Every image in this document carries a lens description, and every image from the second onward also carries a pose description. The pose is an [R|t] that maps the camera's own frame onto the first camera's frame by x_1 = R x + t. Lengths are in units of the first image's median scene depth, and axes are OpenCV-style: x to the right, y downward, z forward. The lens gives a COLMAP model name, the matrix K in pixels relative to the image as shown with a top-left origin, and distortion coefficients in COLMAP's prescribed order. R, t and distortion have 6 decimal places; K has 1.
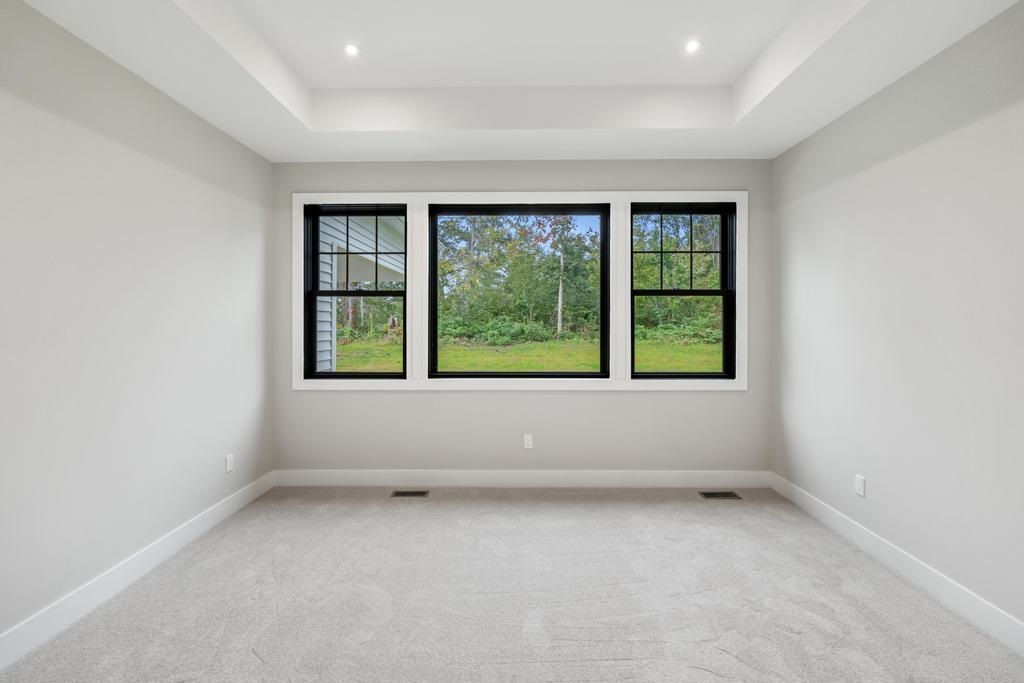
lens RADIAL K [[459.7, 0, 519.0], [0, 459.7, 331.2], [0, 0, 1]] dist [-0.000884, 0.001089]
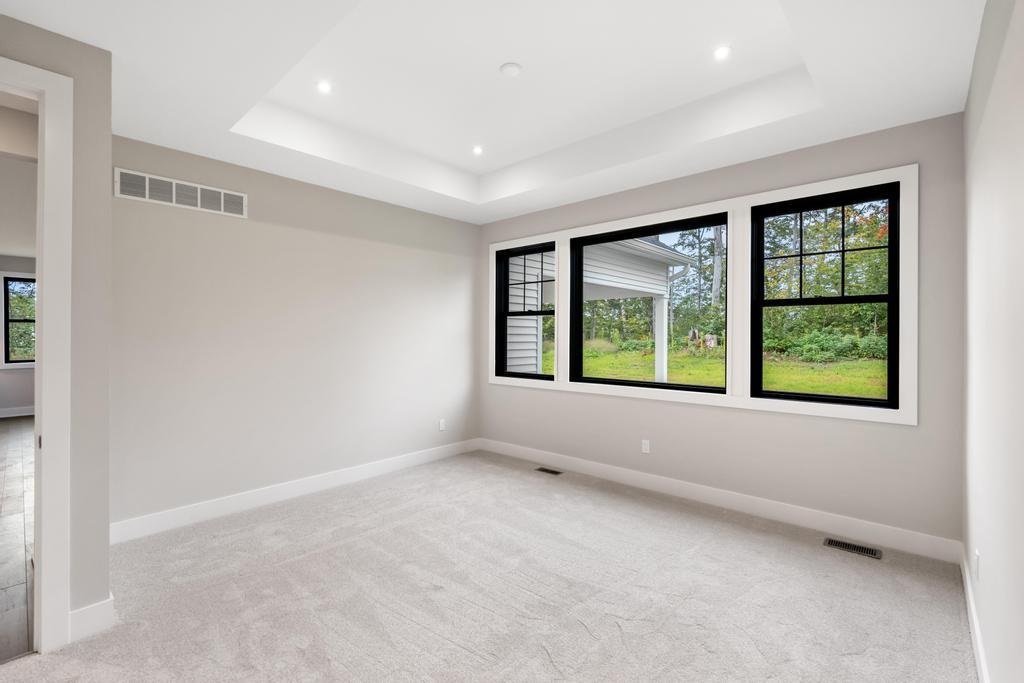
lens RADIAL K [[459.7, 0, 518.6], [0, 459.7, 341.5], [0, 0, 1]] dist [-0.000884, 0.001089]
pose [[0.749775, 0.010120, -0.661616, 0.488364], [-0.013165, 0.999913, 0.000375, -0.001472], [0.661562, 0.008429, 0.749843, -0.005873]]
